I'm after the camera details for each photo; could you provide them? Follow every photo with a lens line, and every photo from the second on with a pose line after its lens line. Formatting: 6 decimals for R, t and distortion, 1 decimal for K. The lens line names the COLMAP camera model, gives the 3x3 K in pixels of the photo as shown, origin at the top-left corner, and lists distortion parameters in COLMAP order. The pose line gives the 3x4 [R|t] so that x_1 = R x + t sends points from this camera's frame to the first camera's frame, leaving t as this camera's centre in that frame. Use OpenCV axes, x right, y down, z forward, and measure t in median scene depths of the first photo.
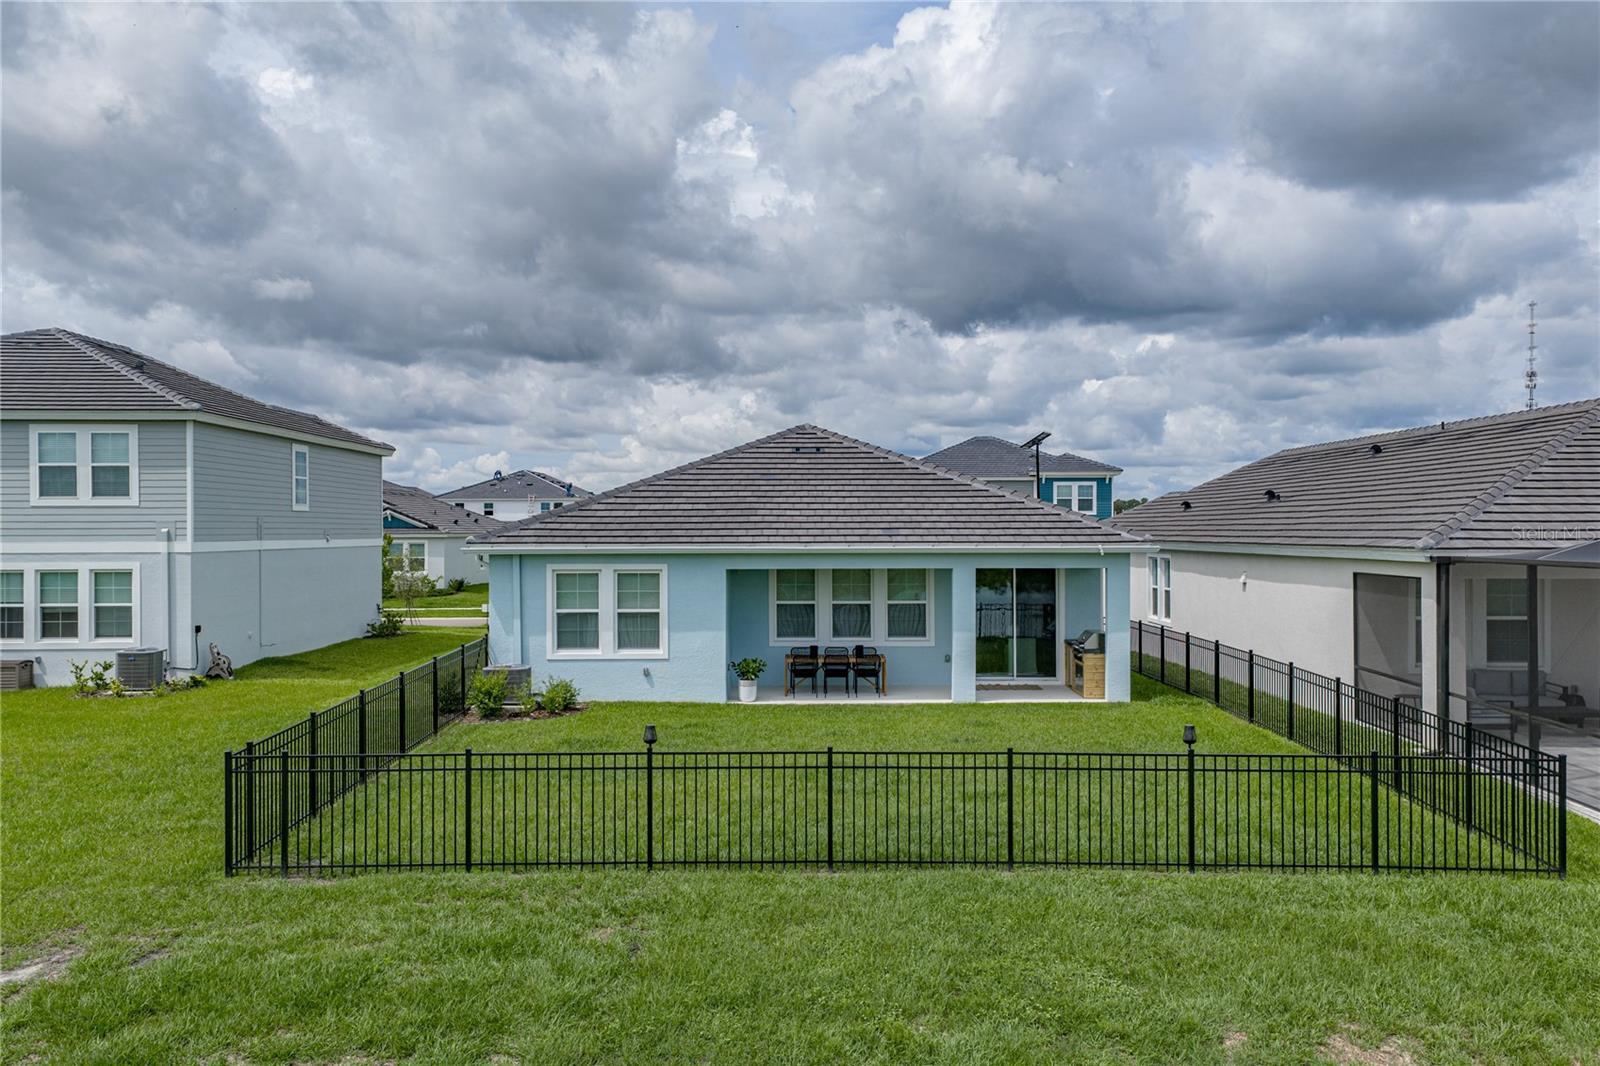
lens RADIAL K [[1341.8, 0, 823.2], [0, 1341.8, 545.2], [0, 0, 1]] dist [0.072122, -0.013373]
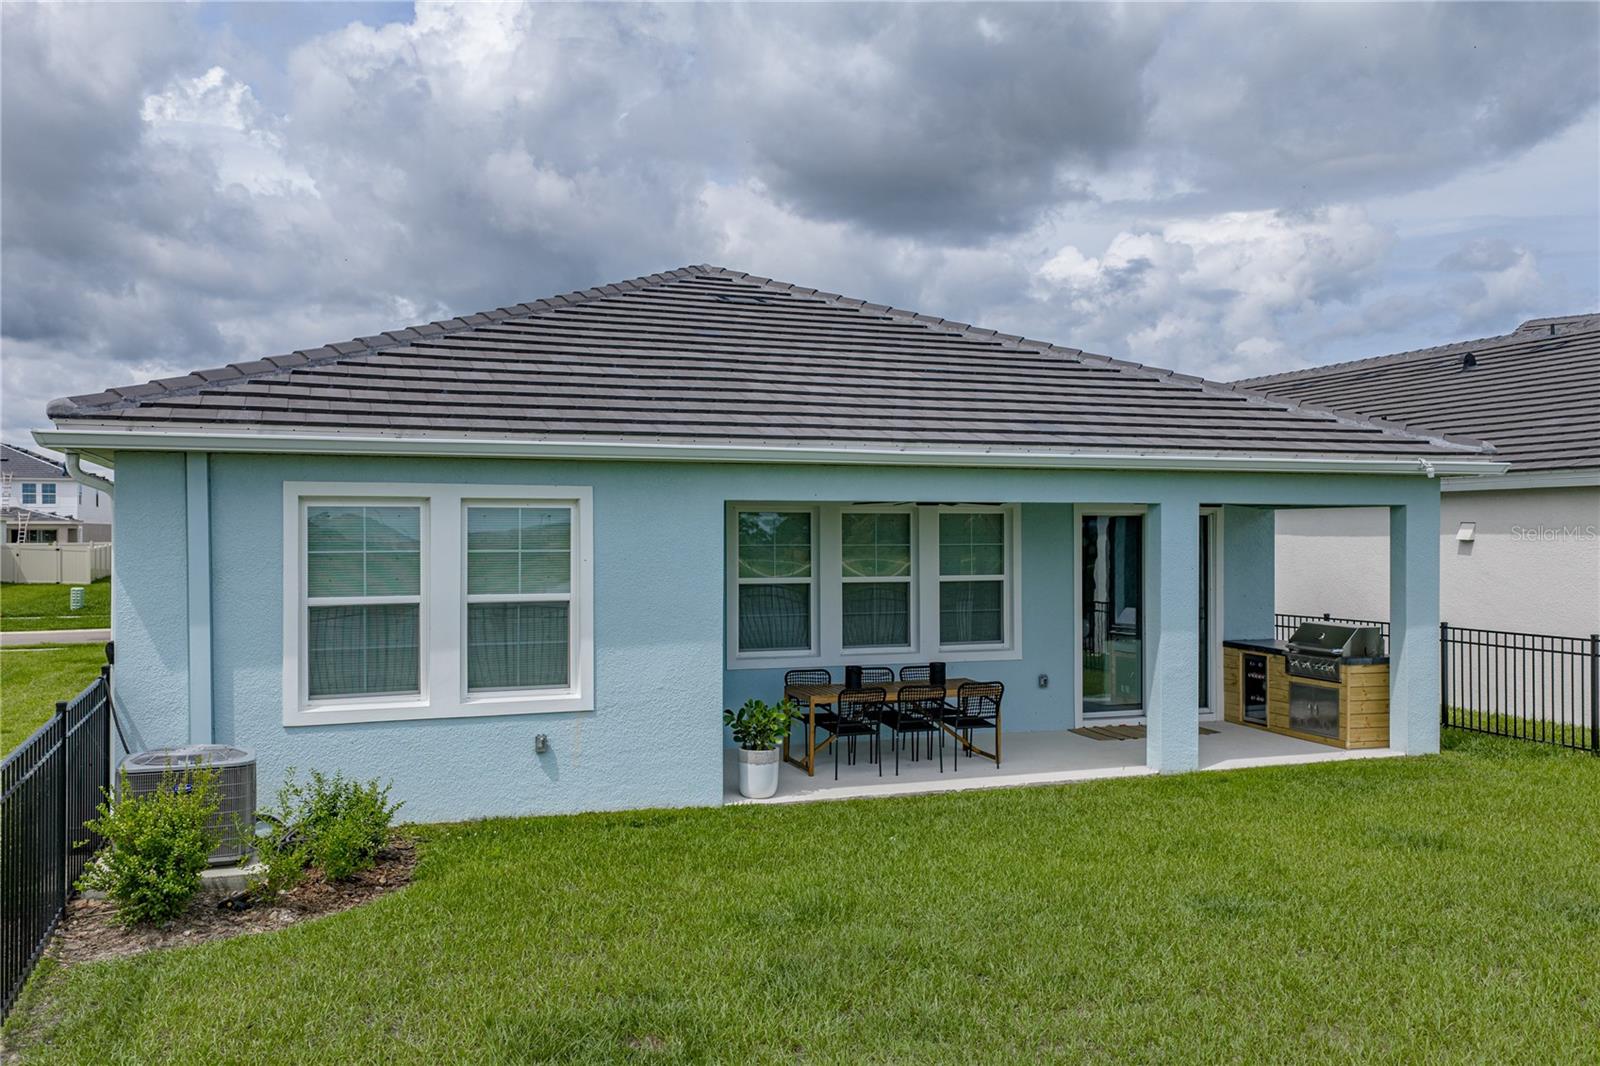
lens RADIAL K [[1341.8, 0, 819.7], [0, 1341.8, 542.4], [0, 0, 1]] dist [0.072122, -0.013373]
pose [[0.939911, -0.001580, 0.341417, -0.184338], [0.004417, 0.999962, -0.007530, 0.033651], [-0.341392, 0.008585, 0.939882, 0.550821]]
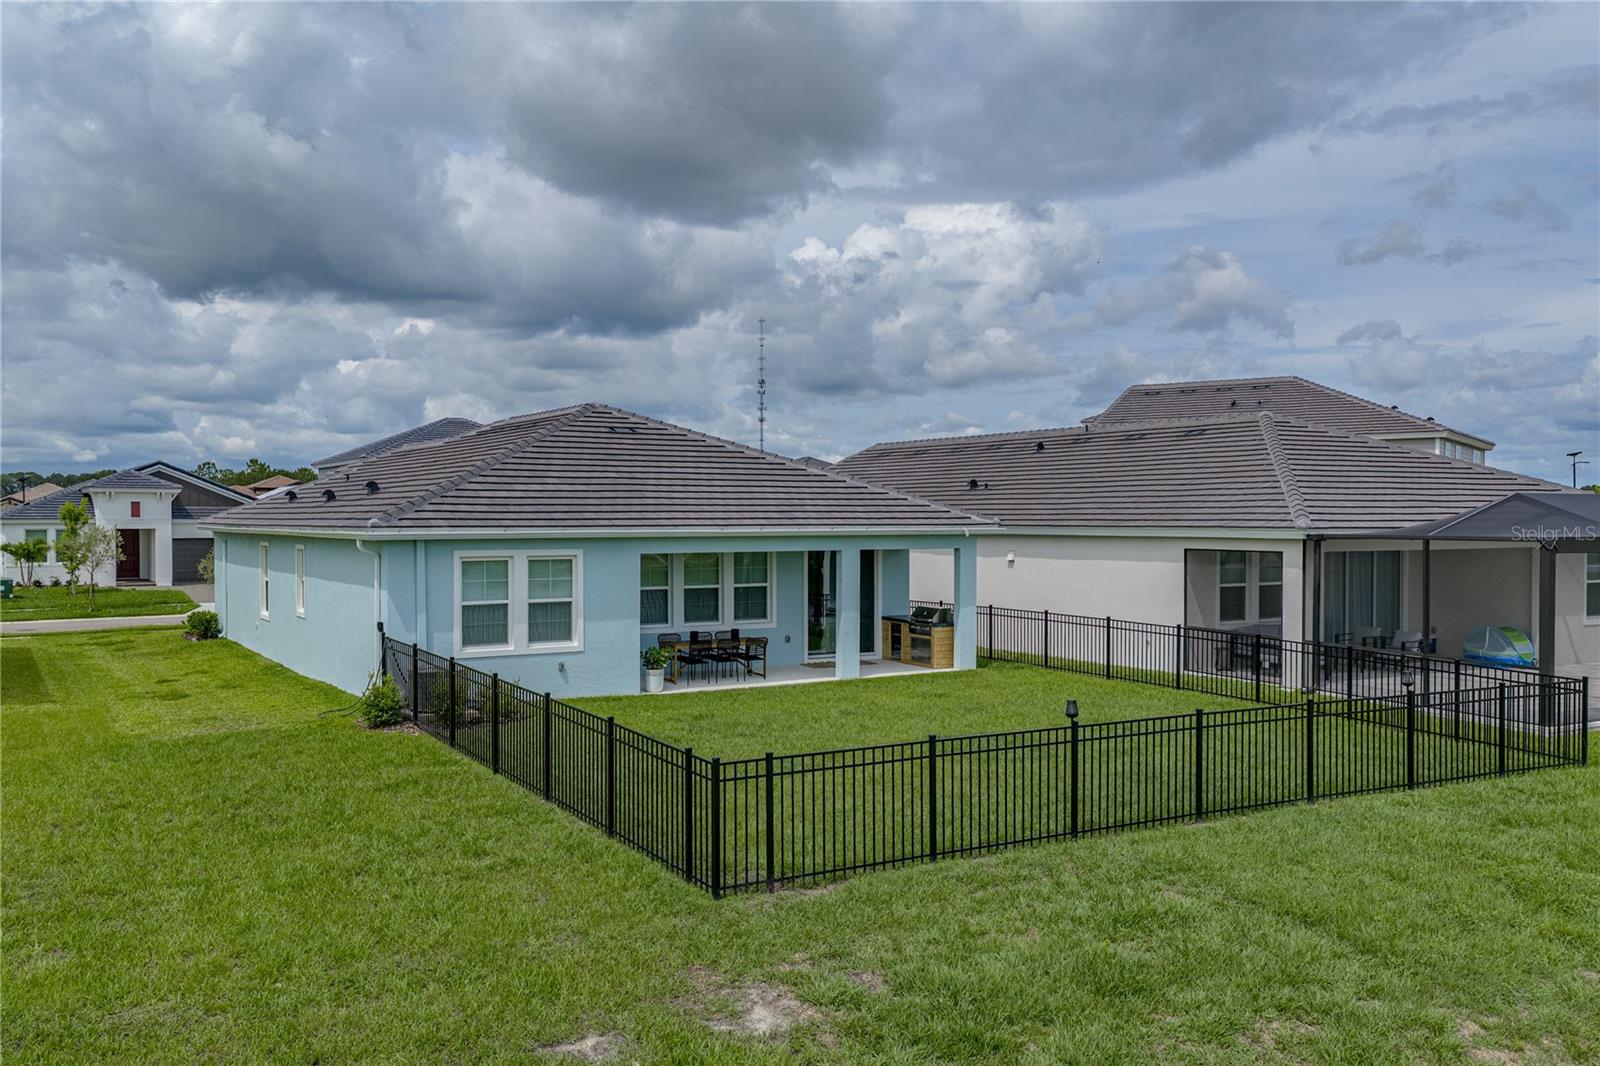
lens RADIAL K [[1341.8, 0, 812.4], [0, 1341.8, 533.0], [0, 0, 1]] dist [0.072122, -0.013373]
pose [[0.863951, -0.004900, 0.503552, -0.427101], [0.004616, 0.999988, 0.001812, 0.001742], [-0.503555, 0.000759, 0.863963, 0.110426]]
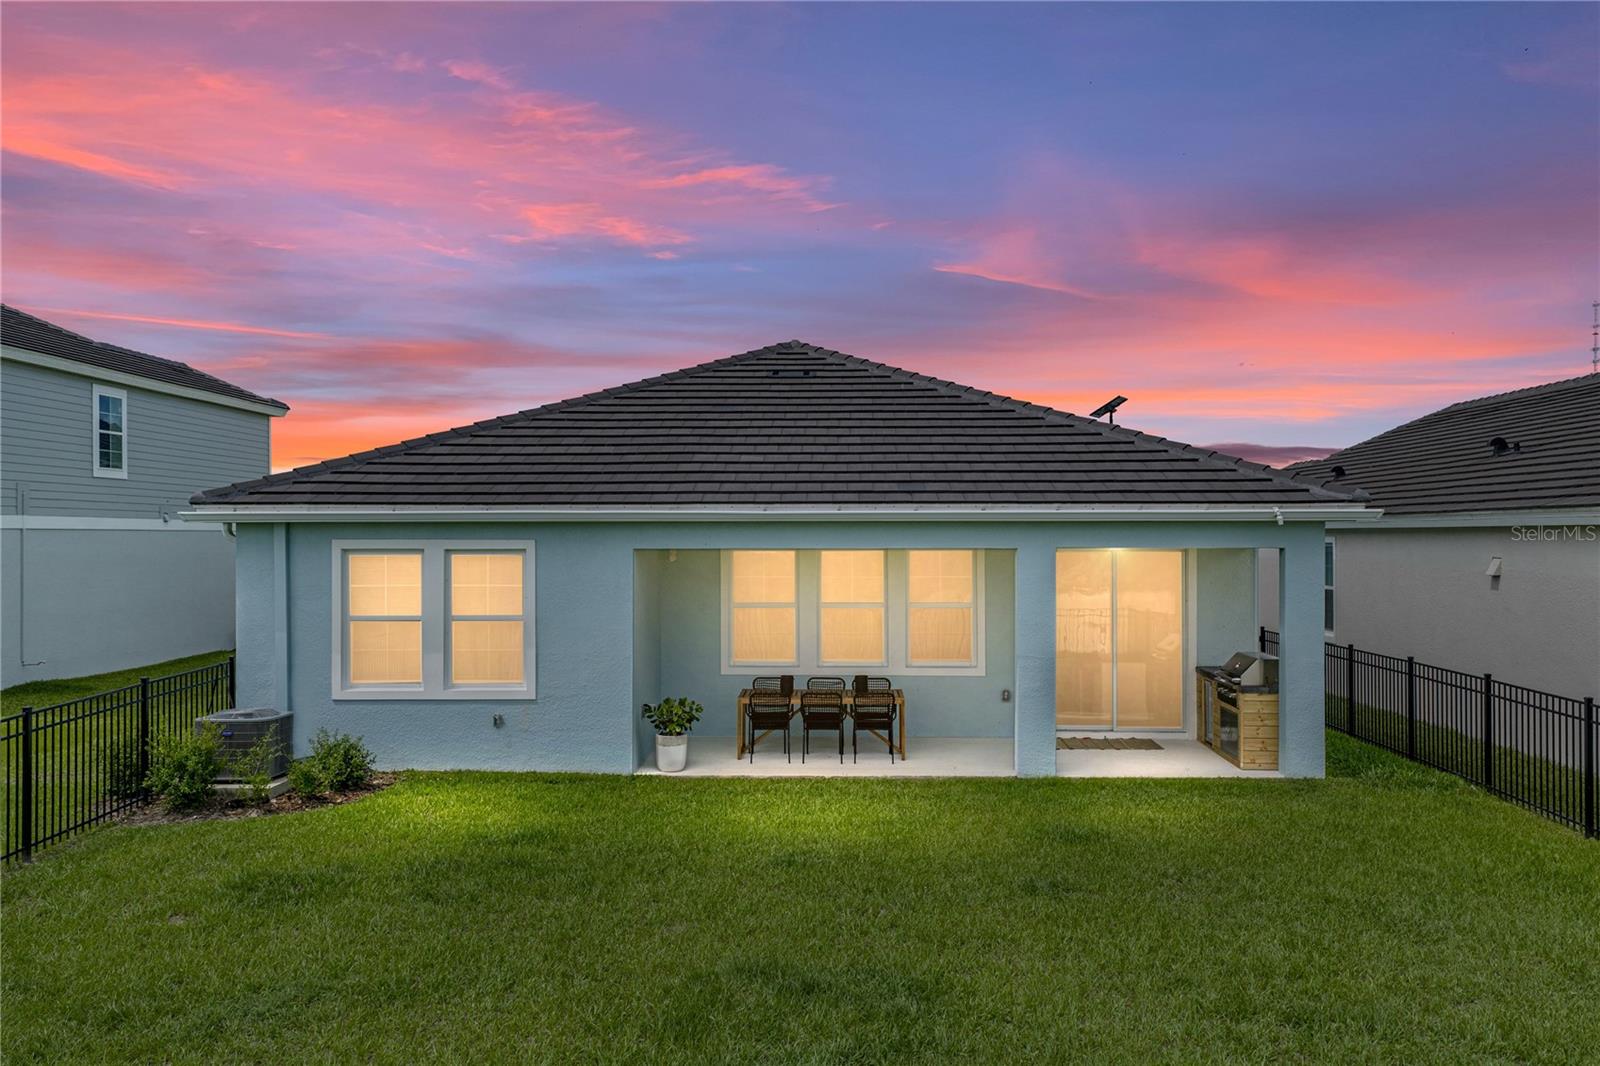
lens RADIAL K [[1341.8, 0, 809.2], [0, 1341.8, 556.4], [0, 0, 1]] dist [0.072122, -0.013373]
pose [[0.999009, 0.001526, -0.044478, 0.030565], [-0.001302, 0.999986, 0.005078, 0.017240], [0.044485, -0.005015, 0.998997, 0.390682]]
